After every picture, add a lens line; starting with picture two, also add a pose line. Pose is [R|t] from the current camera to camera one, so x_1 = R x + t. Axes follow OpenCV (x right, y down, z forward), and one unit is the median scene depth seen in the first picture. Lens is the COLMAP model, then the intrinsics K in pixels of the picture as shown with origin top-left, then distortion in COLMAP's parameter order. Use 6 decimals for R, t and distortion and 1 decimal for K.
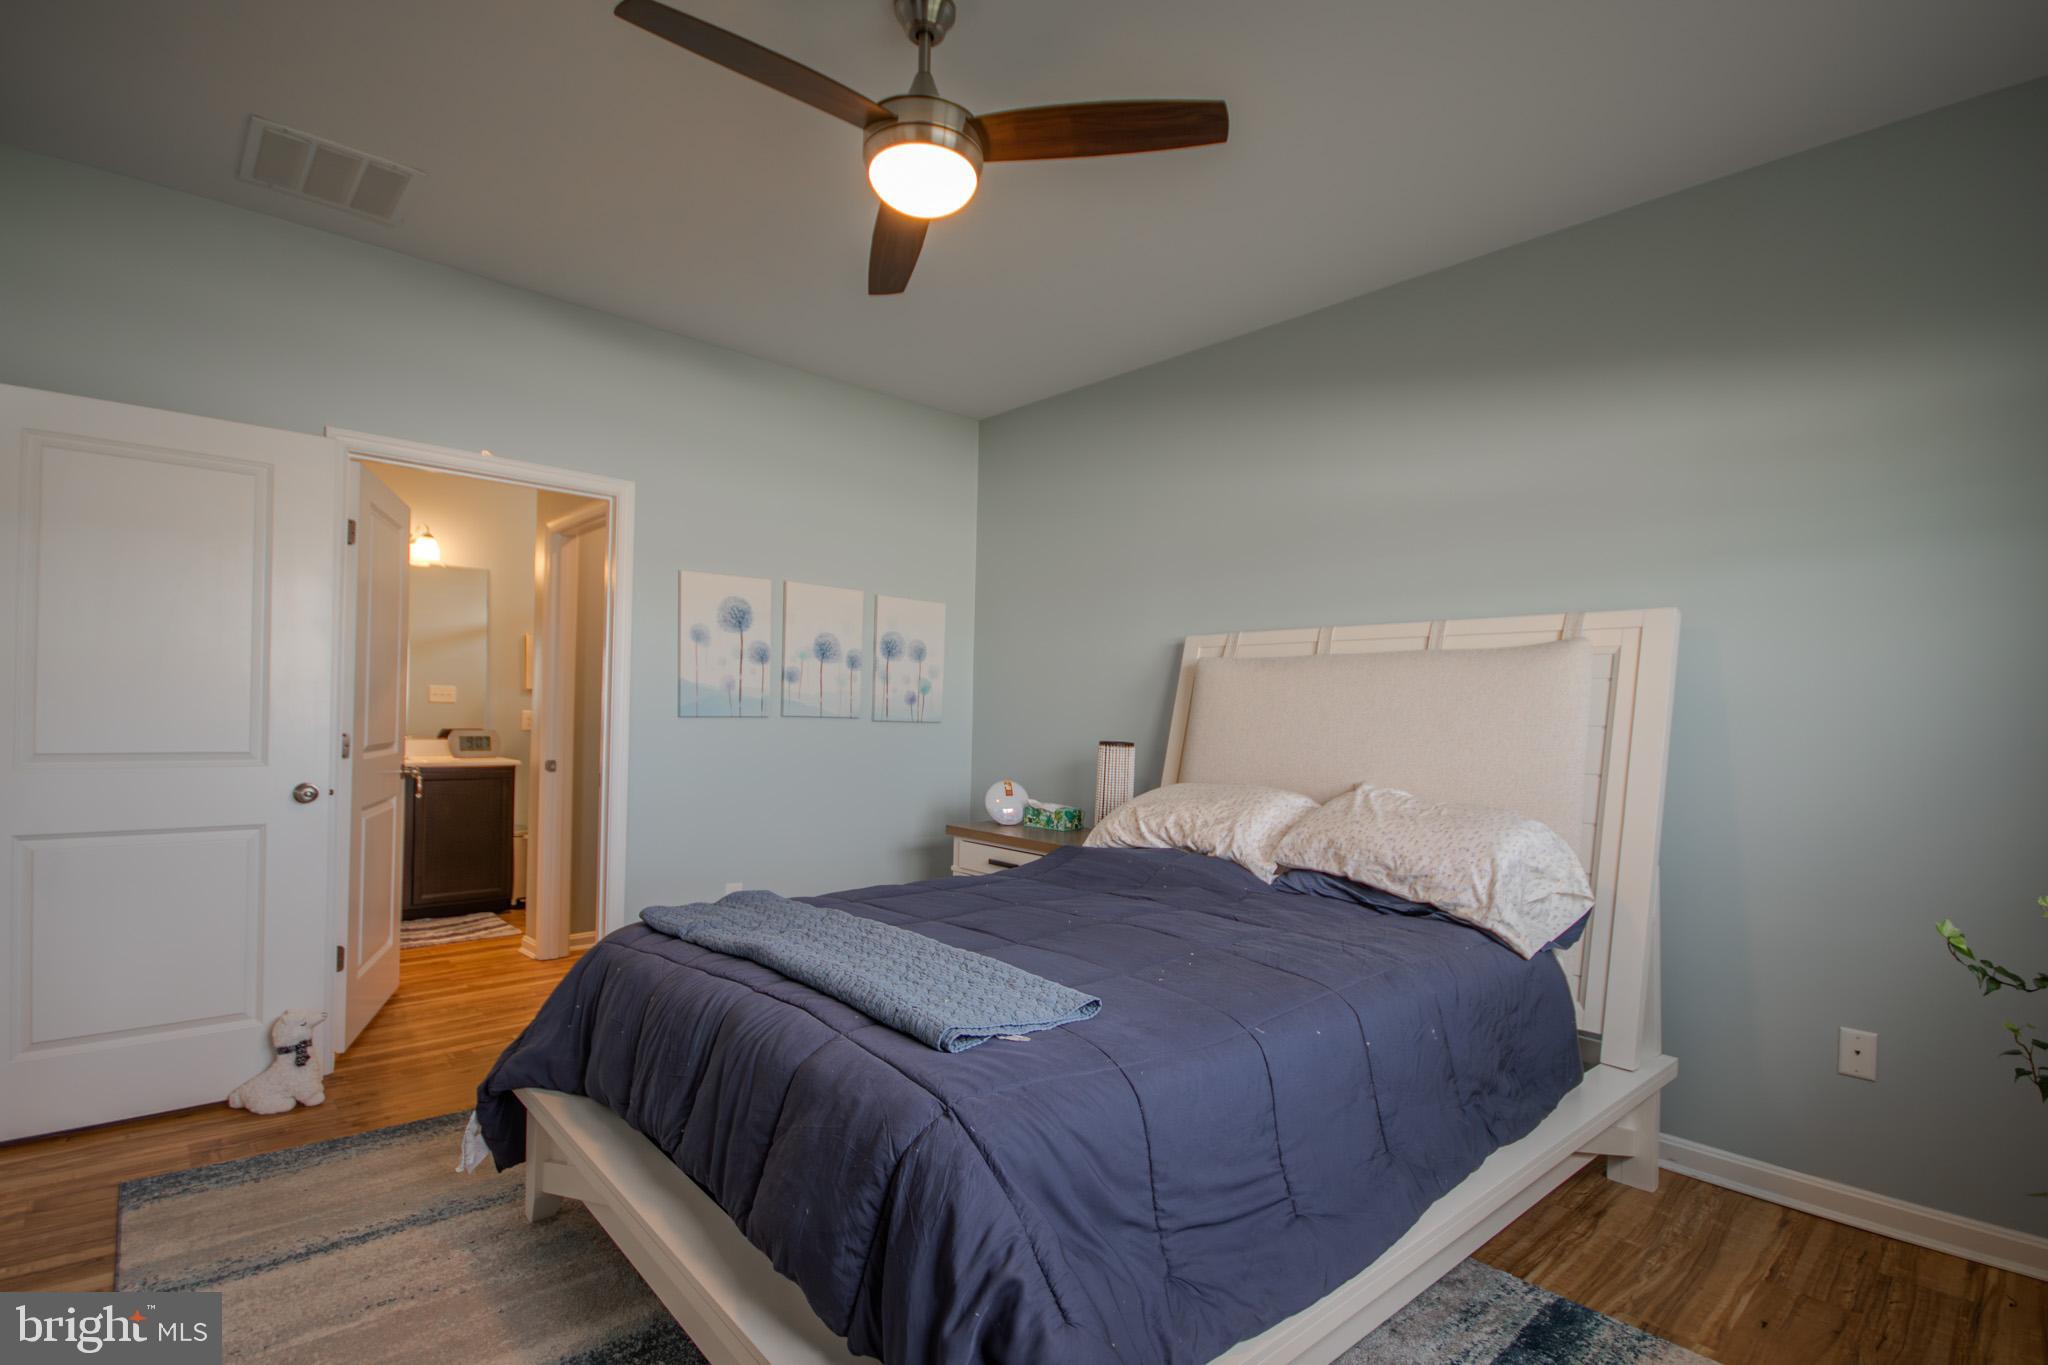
lens RADIAL K [[964.6, 0, 1033.3], [0, 964.6, 688.6], [0, 0, 1]] dist [0.002203, -0.004831]
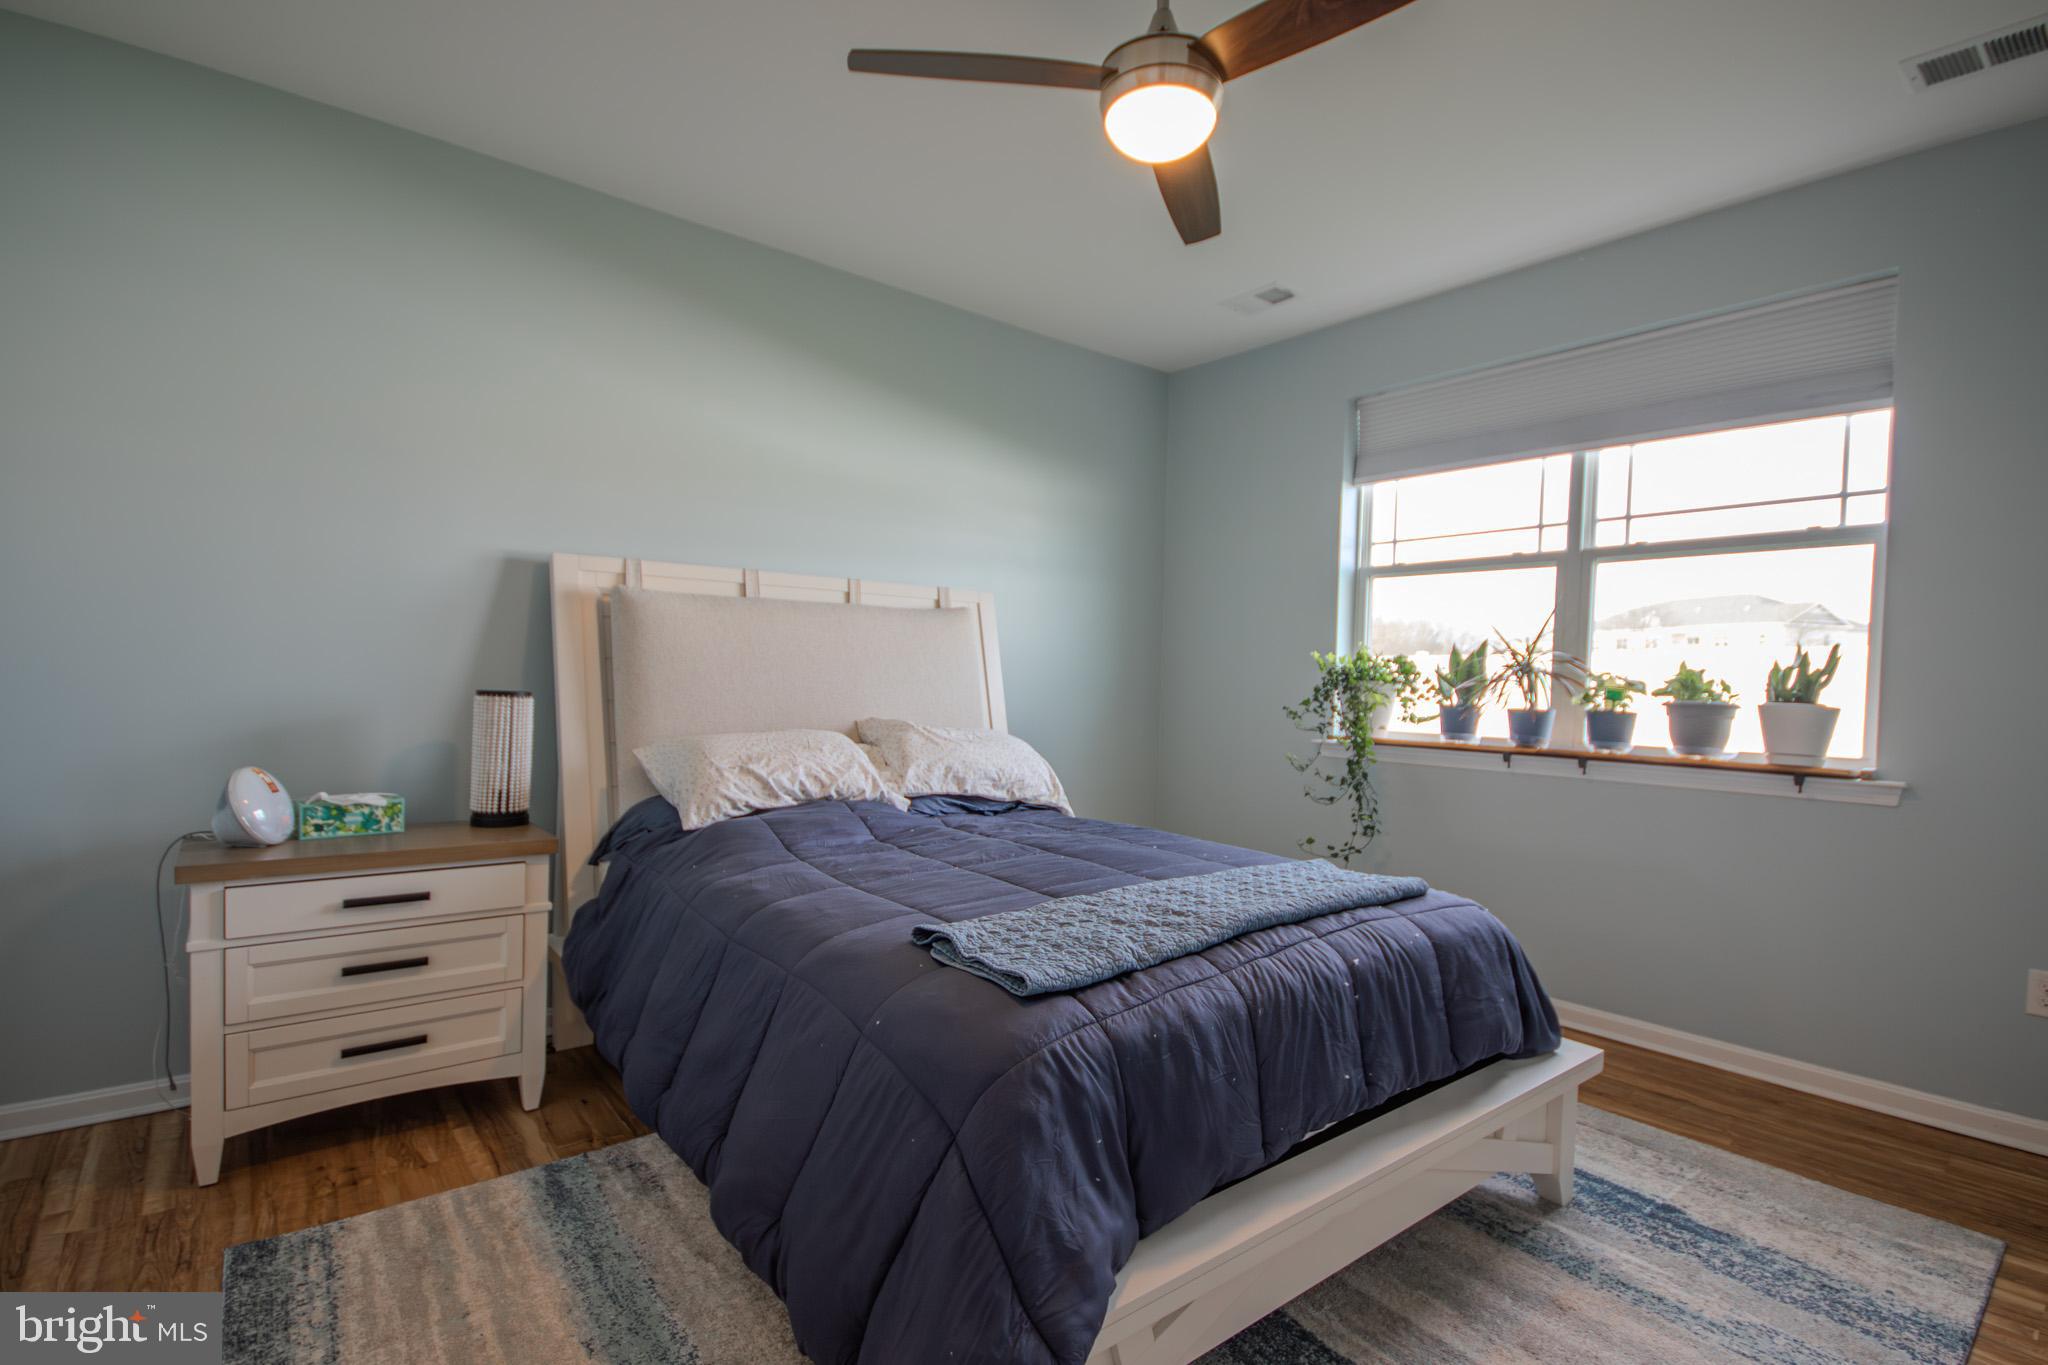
lens RADIAL K [[964.6, 0, 1027.5], [0, 964.6, 673.1], [0, 0, 1]] dist [0.002203, -0.004831]
pose [[0.034695, -0.008040, 0.999366, -0.873592], [-0.050867, 0.998657, 0.009800, 0.022893], [-0.998103, -0.051175, 0.034240, 0.846403]]
